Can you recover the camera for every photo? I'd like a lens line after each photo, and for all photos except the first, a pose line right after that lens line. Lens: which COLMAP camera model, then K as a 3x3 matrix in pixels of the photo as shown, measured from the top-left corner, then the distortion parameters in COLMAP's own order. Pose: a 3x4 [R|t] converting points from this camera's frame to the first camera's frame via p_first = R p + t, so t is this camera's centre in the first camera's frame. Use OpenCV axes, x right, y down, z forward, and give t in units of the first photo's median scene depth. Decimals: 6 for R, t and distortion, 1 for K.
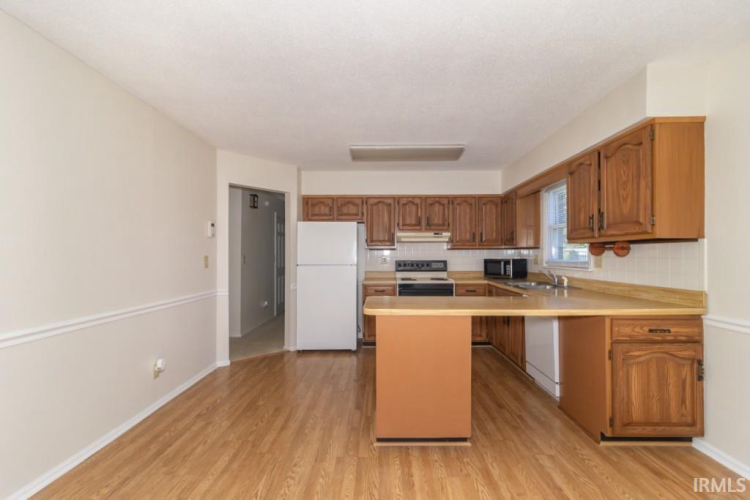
lens RADIAL K [[350.3, 0, 375.0], [0, 350.3, 250.0], [0, 0, 1]] dist [-0.001065, -0.000236]
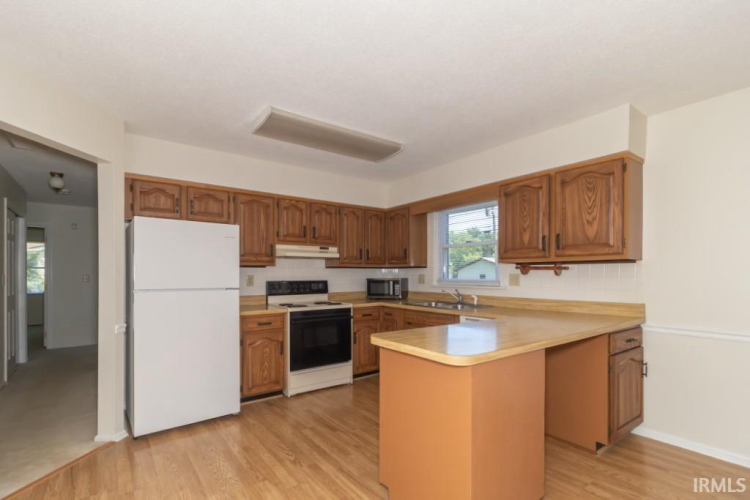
lens RADIAL K [[358.5, 0, 379.6], [0, 358.5, 277.5], [0, 0, 1]] dist [0.001976, 0.000485]
pose [[0.788154, -0.005329, 0.615455, -0.250897], [-0.008781, 0.999763, 0.019901, 0.004549], [-0.615415, -0.021089, 0.787921, 0.264642]]
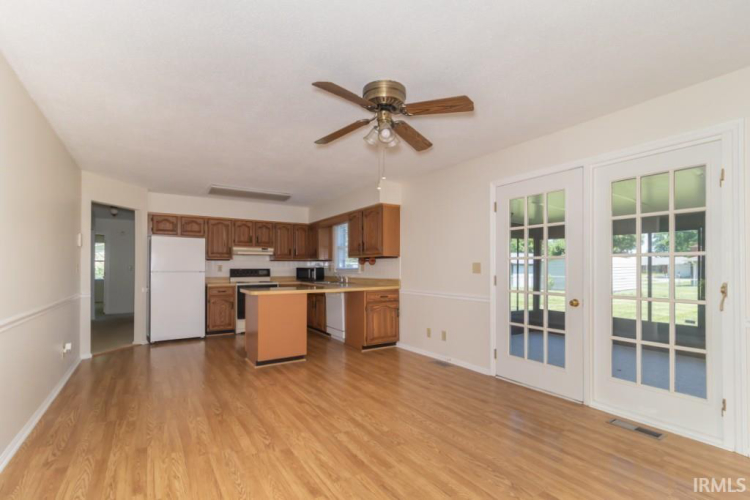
lens RADIAL K [[346.3, 0, 370.5], [0, 346.3, 267.9], [0, 0, 1]] dist [-0.000544, -0.000224]
pose [[0.836924, 0.001396, 0.547318, -0.226567], [-0.008772, 0.999903, 0.010862, 0.009068], [-0.547249, -0.013892, 0.836854, -0.381466]]
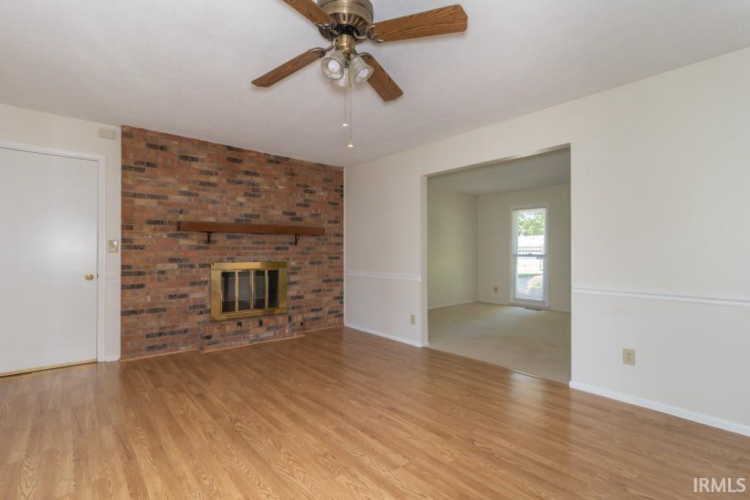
lens RADIAL K [[355.1, 0, 383.2], [0, 355.1, 249.9], [0, 0, 1]] dist [0.000428, -0.000401]
pose [[-0.726242, -0.007690, -0.687396, 0.281530], [0.007991, 0.999775, -0.019627, 0.029410], [0.687393, -0.019747, -0.726018, 0.312265]]
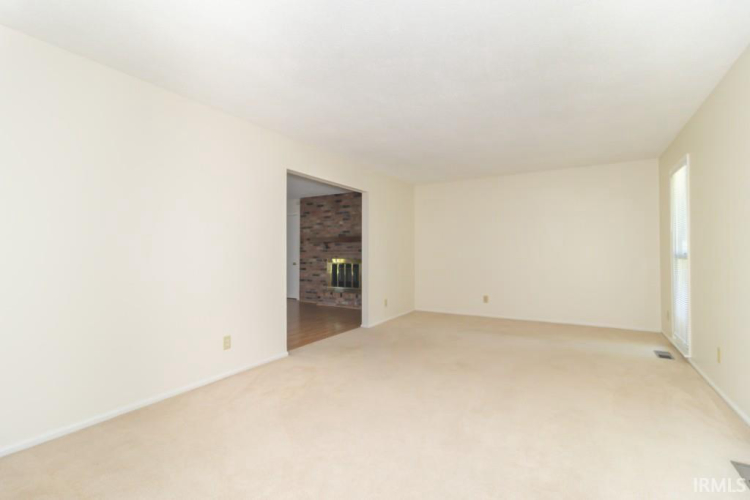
lens RADIAL K [[355.1, 0, 383.2], [0, 355.1, 249.9], [0, 0, 1]] dist [0.000428, -0.000401]
pose [[-0.869524, 0.005818, 0.493856, -0.956575], [-0.005328, 0.999762, -0.021160, 0.031956], [-0.493861, -0.021031, -0.869286, 0.661340]]
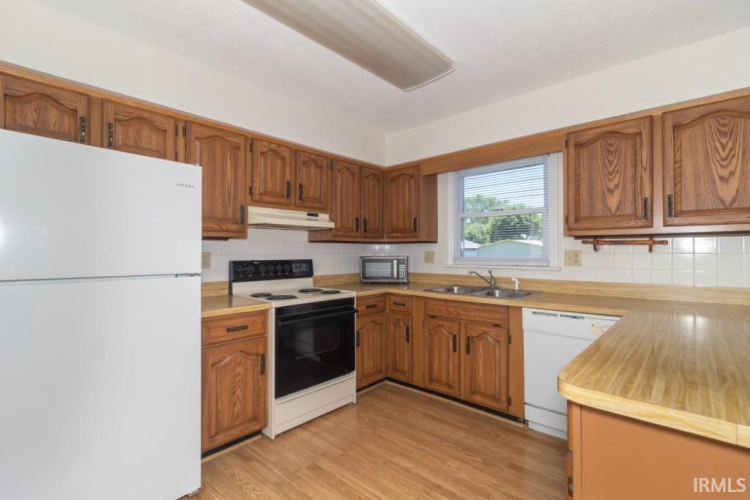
lens RADIAL K [[351.5, 0, 375.0], [0, 351.5, 250.0], [0, 0, 1]] dist [-0.000702, -0.000428]
pose [[0.659568, 0.006730, 0.751615, -0.209275], [-0.011793, 0.999929, 0.001395, 0.011737], [-0.751553, -0.009784, 0.659601, 0.553940]]
